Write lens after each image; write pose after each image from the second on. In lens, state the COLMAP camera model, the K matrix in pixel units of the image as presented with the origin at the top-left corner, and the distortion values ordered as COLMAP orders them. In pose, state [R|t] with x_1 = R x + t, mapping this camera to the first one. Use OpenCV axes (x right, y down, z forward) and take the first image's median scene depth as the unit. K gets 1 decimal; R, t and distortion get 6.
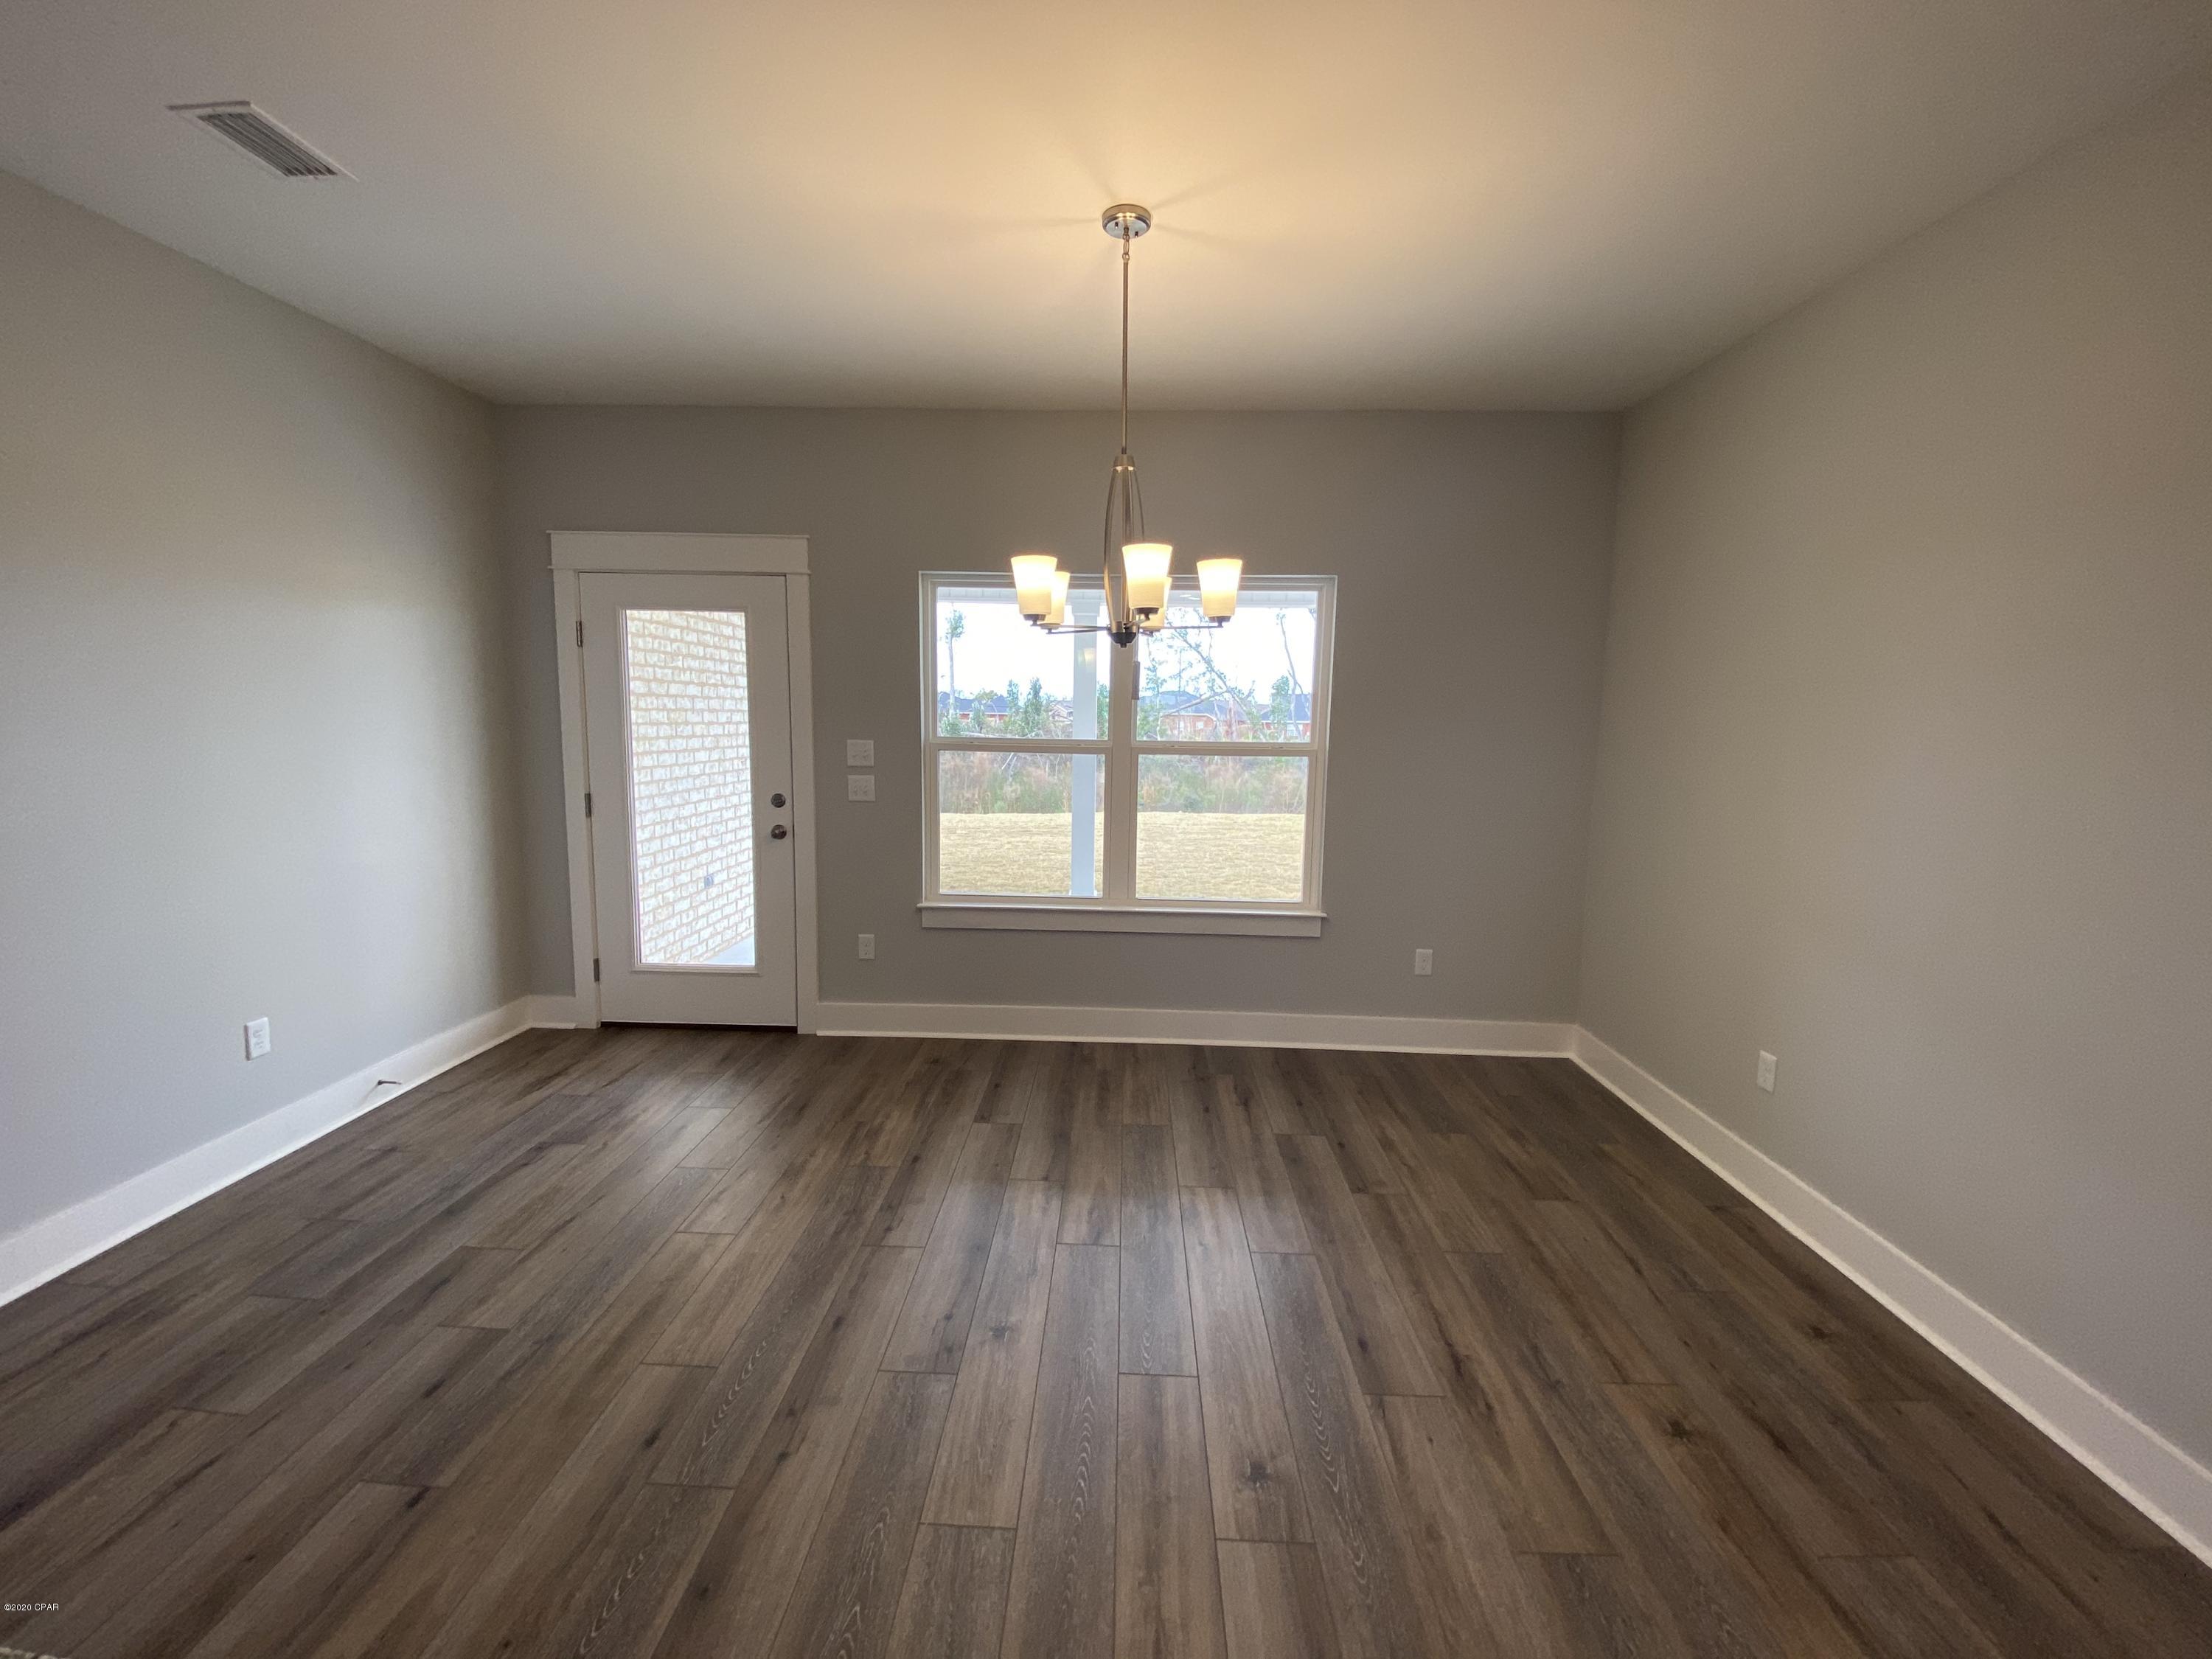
lens RADIAL K [[899.0, 0, 1102.5], [0, 899.0, 826.0], [0, 0, 1]] dist [-0.000589, -0.009337]
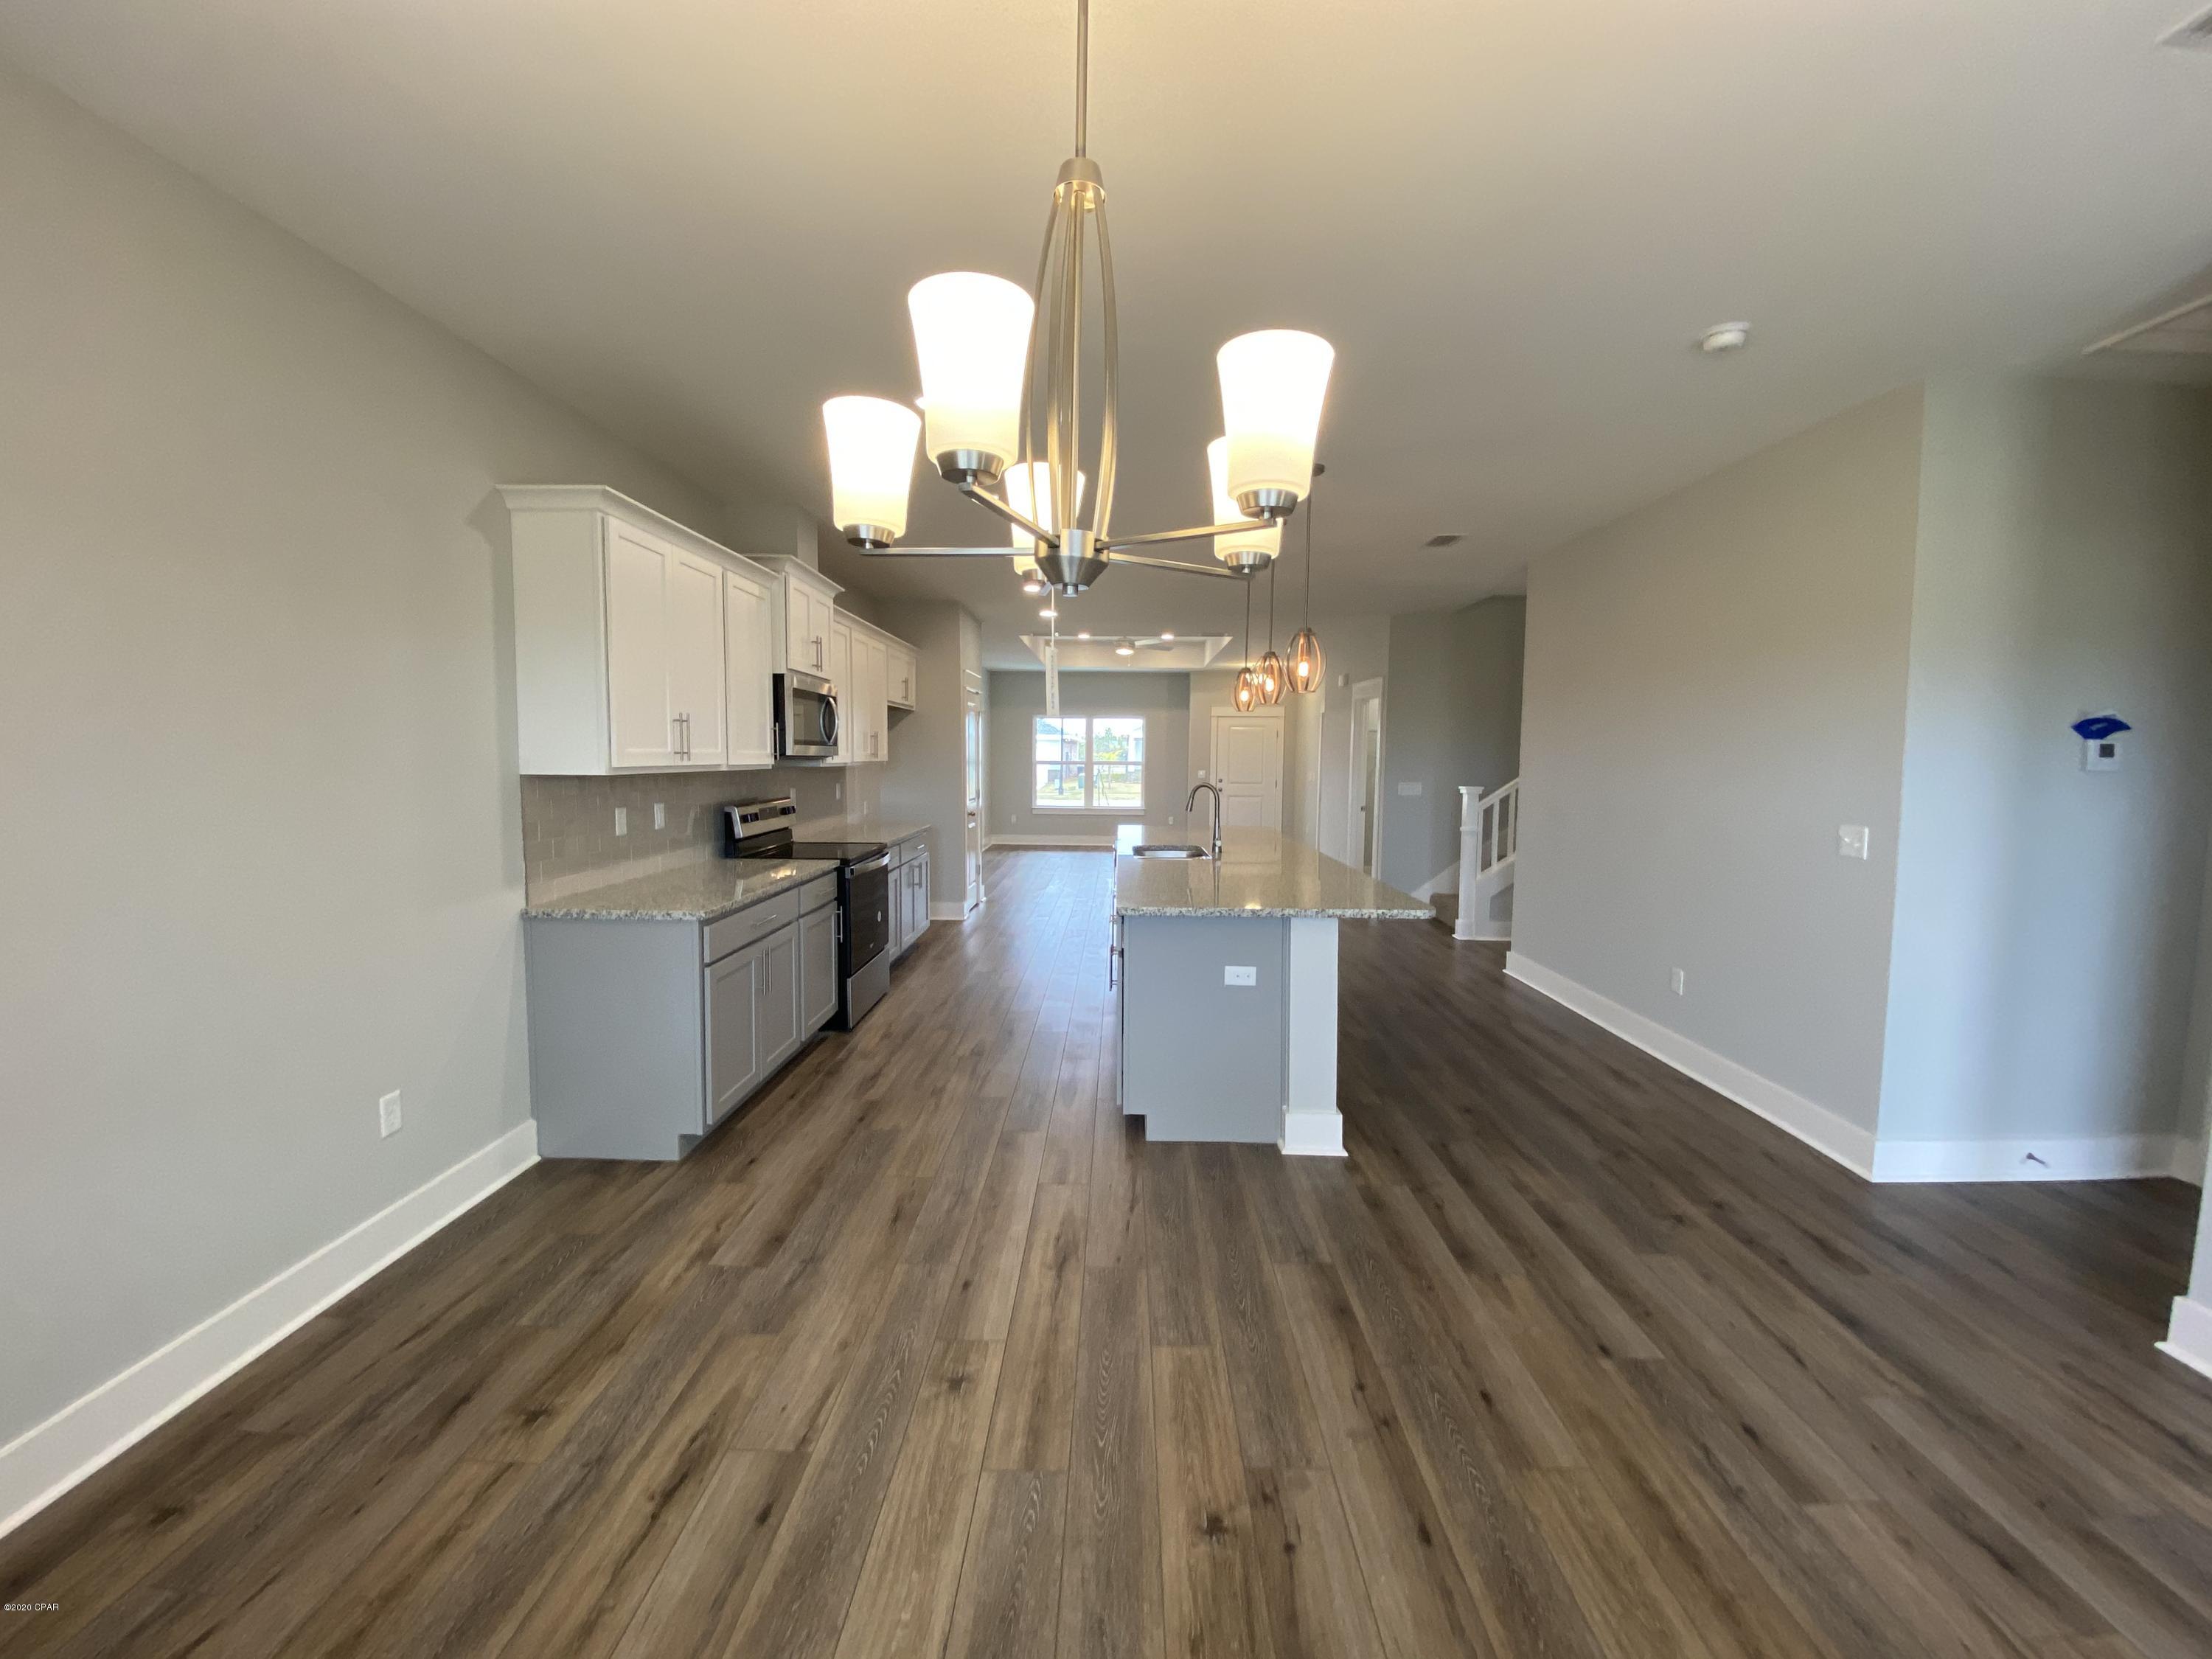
lens RADIAL K [[899.0, 0, 1112.3], [0, 899.0, 839.9], [0, 0, 1]] dist [-0.000589, -0.009337]
pose [[-0.999470, -0.025451, -0.020281, 0.009198], [-0.029293, 0.975069, 0.219962, -0.232673], [0.014177, 0.220439, -0.975298, 1.903814]]
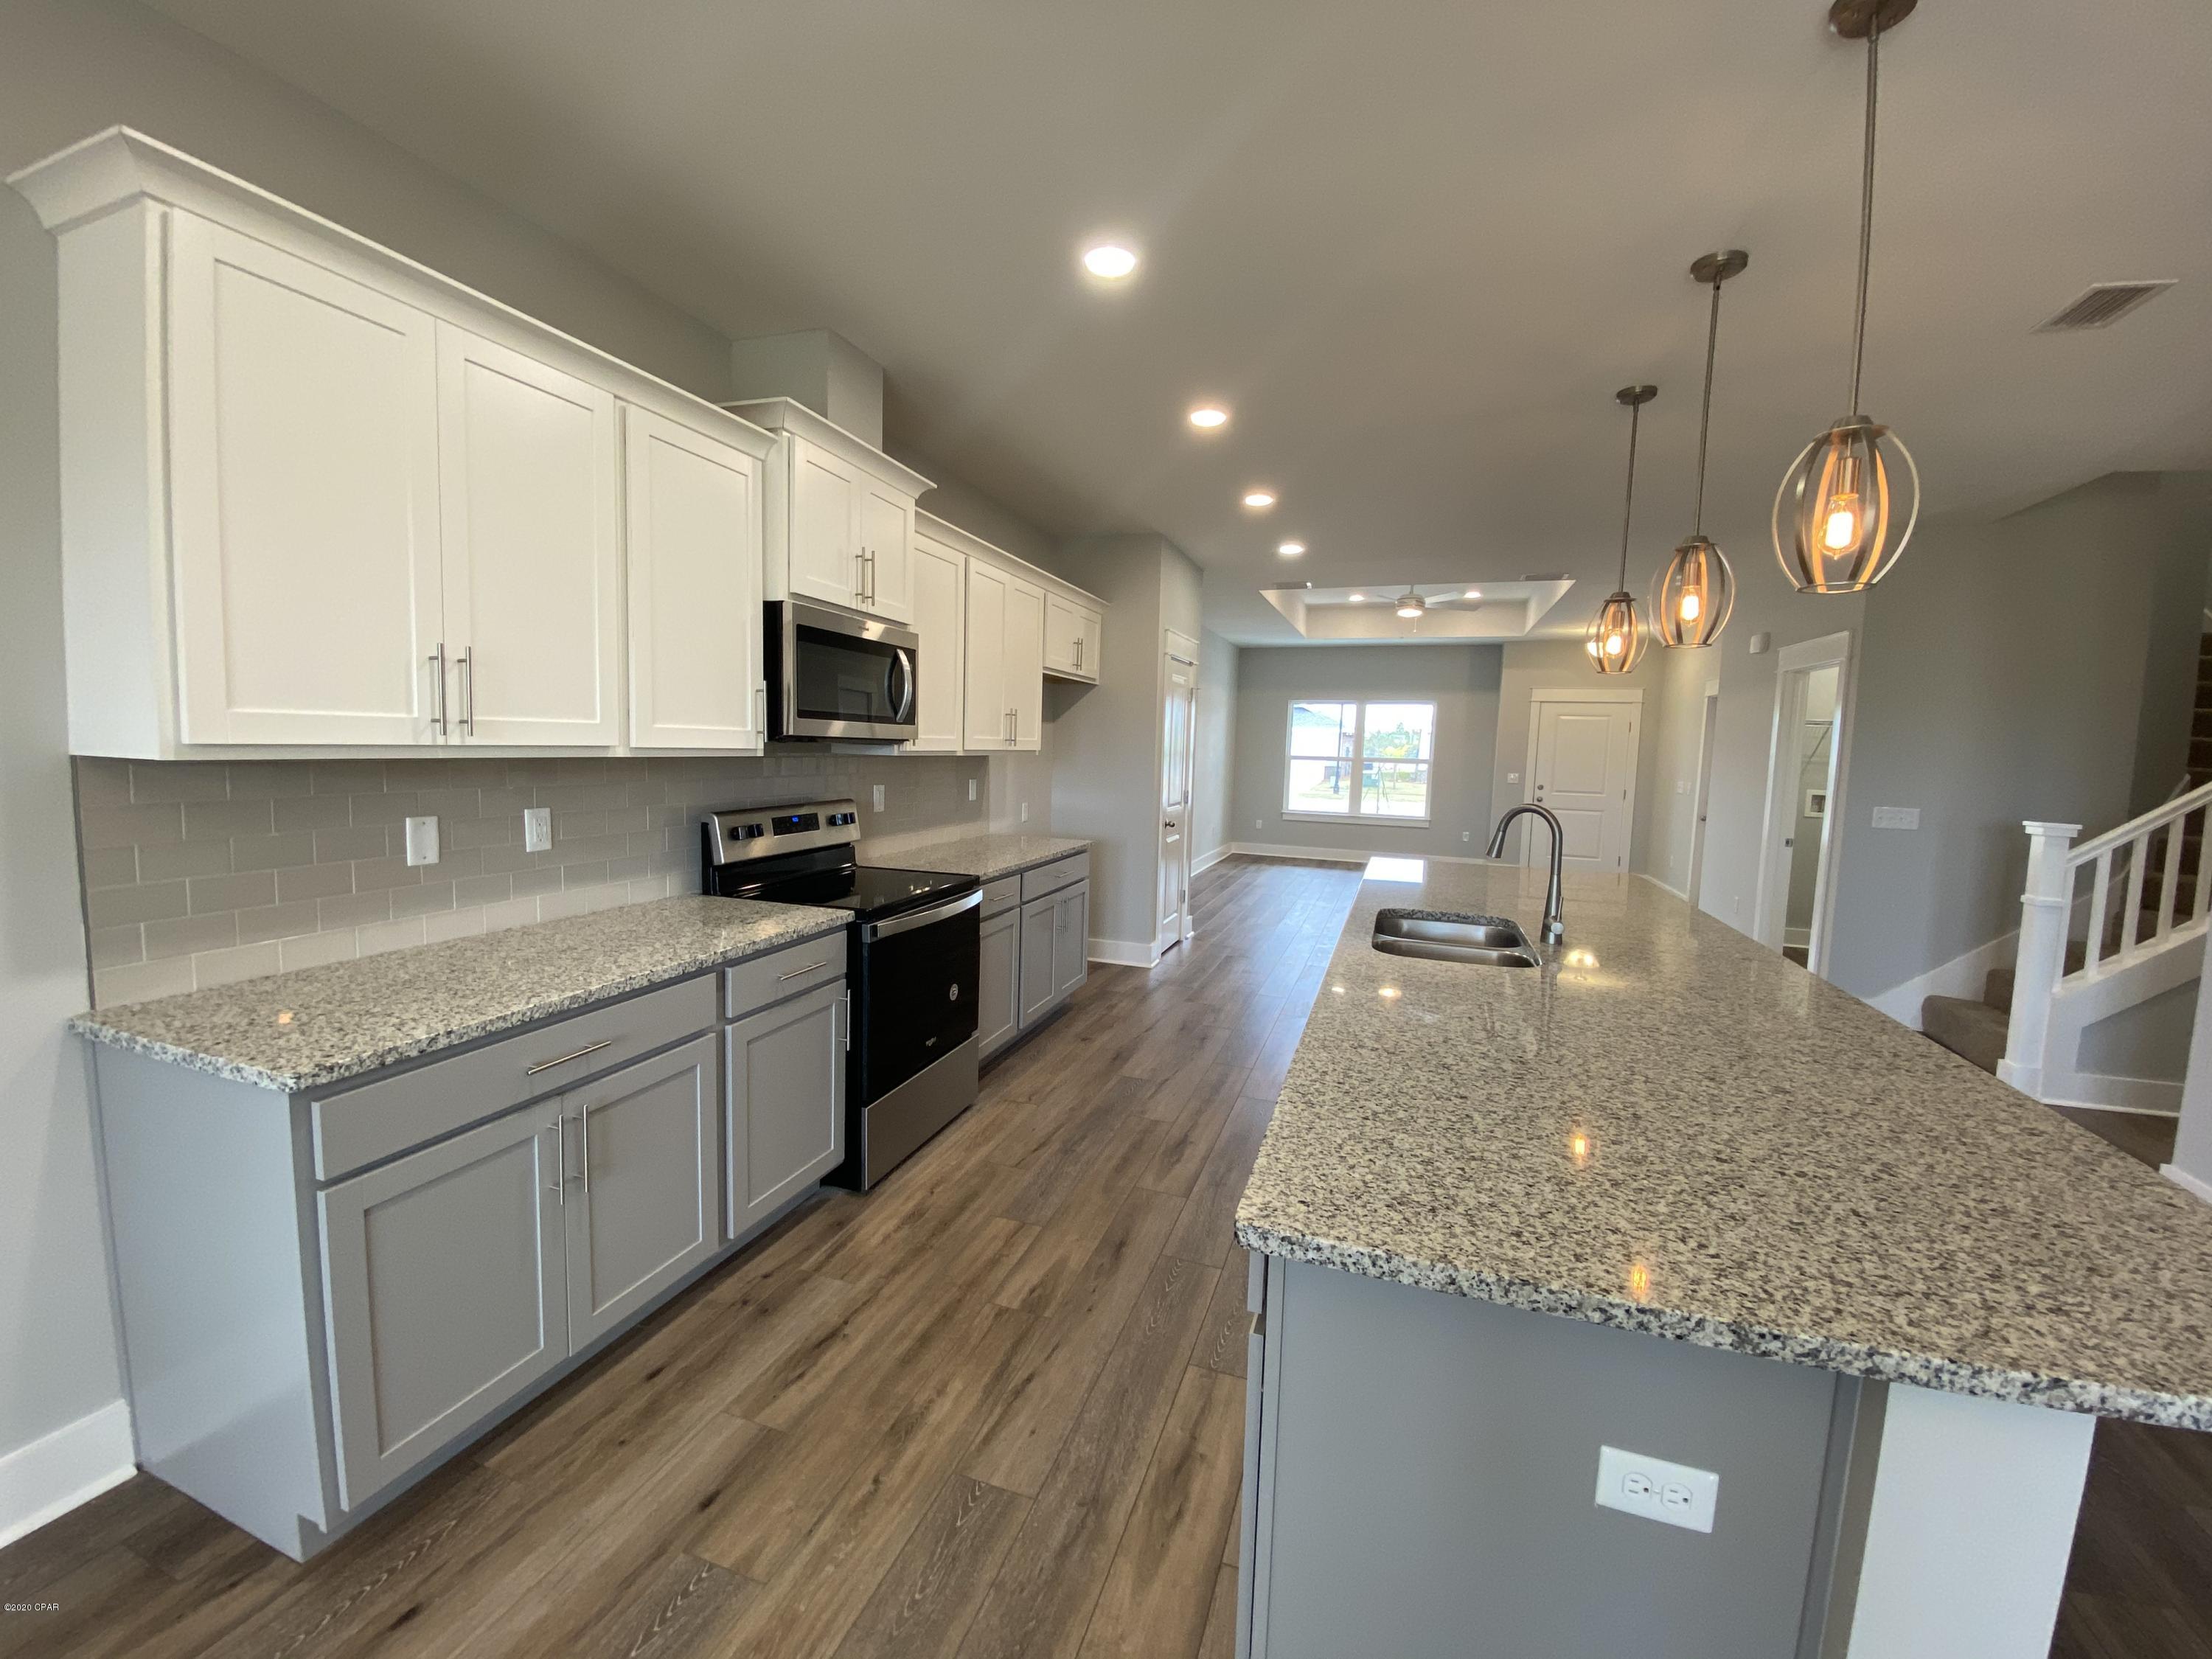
lens RADIAL K [[899.0, 0, 1089.4], [0, 899.0, 815.2], [0, 0, 1]] dist [-0.000589, -0.009337]
pose [[-0.948174, -0.073913, 0.309037, -0.106348], [-0.008254, 0.977971, 0.208578, -0.078356], [-0.317646, 0.195217, -0.927896, 0.701606]]
